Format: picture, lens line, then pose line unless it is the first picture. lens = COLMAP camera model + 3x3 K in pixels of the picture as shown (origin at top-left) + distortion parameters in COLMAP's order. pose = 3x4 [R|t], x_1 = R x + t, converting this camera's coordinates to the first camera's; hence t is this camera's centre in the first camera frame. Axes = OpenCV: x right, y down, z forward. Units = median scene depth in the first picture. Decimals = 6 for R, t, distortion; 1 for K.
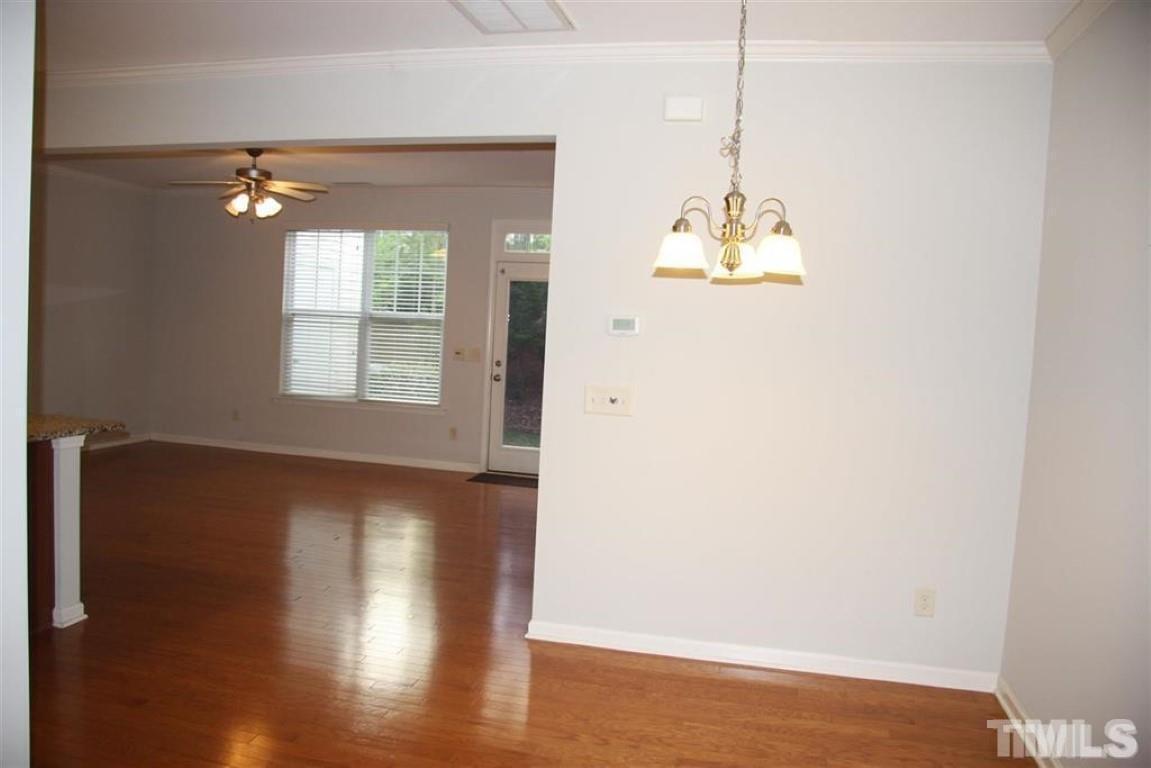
lens RADIAL K [[912.4, 0, 549.2], [0, 912.4, 383.2], [0, 0, 1]] dist [-0.150409, 0.095969]
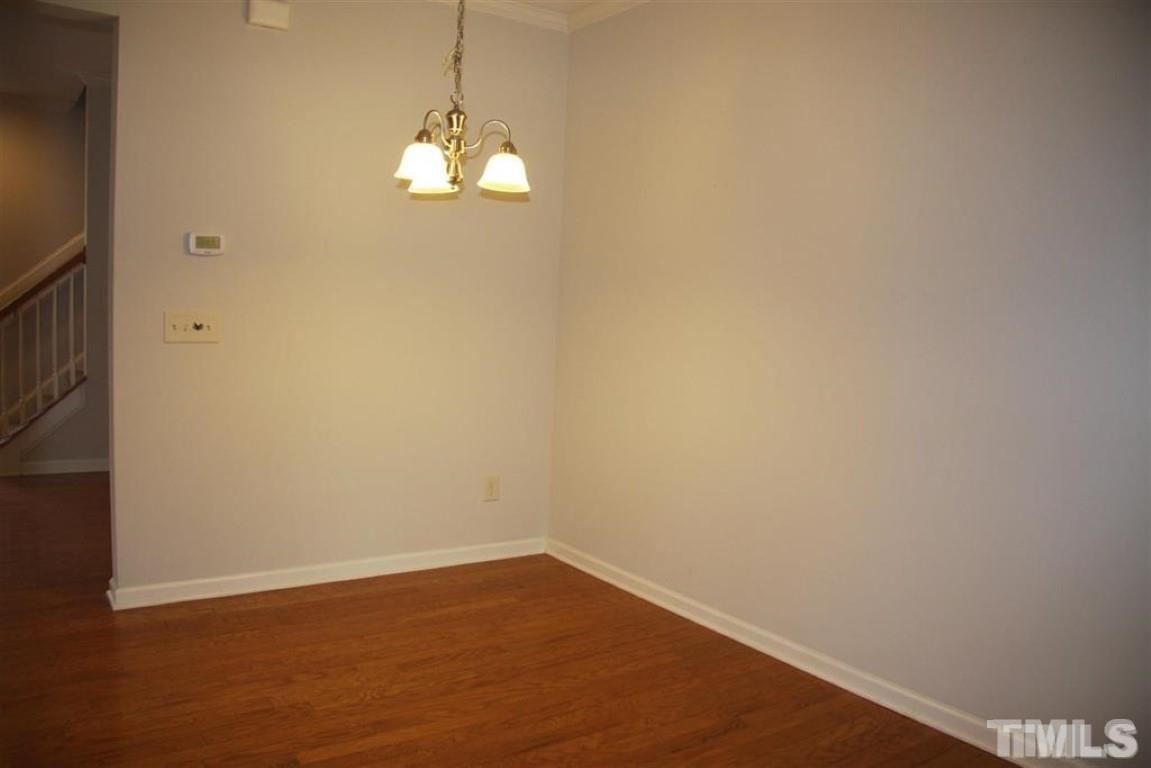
lens RADIAL K [[912.4, 0, 564.5], [0, 912.4, 387.9], [0, 0, 1]] dist [-0.150409, 0.095969]
pose [[0.664229, -0.092412, 0.741795, -0.446356], [0.039823, 0.995295, 0.088334, 0.020053], [-0.746468, -0.029133, 0.664783, 0.173929]]
